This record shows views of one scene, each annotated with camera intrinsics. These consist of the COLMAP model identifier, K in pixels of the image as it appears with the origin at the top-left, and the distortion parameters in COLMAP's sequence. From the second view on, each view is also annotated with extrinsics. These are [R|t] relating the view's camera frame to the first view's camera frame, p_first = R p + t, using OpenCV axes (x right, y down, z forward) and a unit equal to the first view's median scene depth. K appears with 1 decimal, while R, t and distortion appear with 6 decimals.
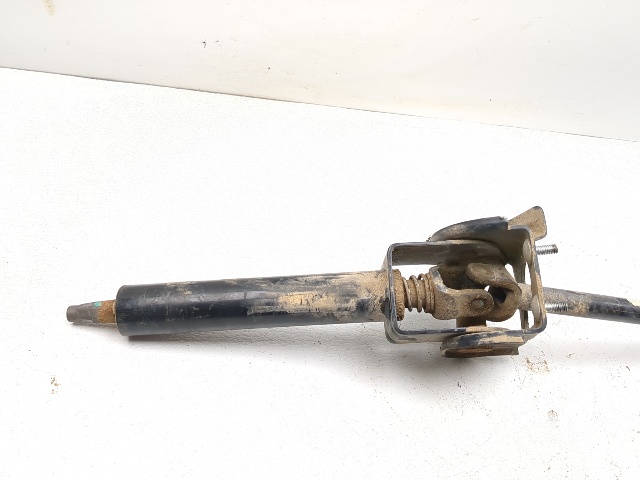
lens RADIAL K [[548.0, 0, 320.0], [0, 548.0, 240.0], [0, 0, 1]] dist [0.045983, -0.007626]
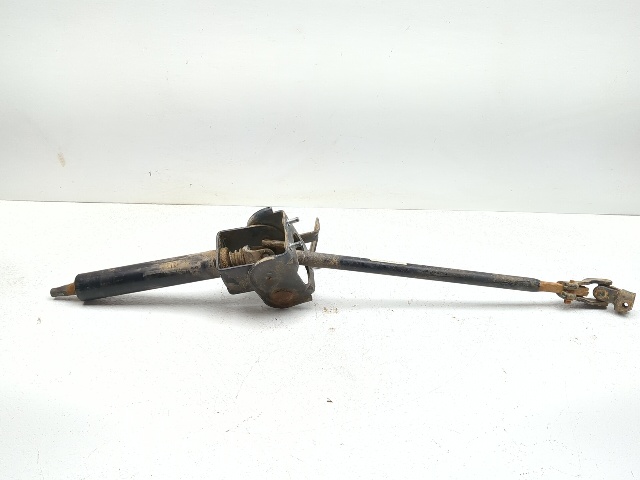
lens RADIAL K [[548.0, 0, 320.0], [0, 548.0, 240.0], [0, 0, 1]] dist [0.045983, -0.007626]
pose [[0.992003, -0.114928, -0.052163, 0.544031], [0.089772, 0.933018, -0.348451, 0.689773], [0.088716, 0.340982, 0.935874, -0.697058]]
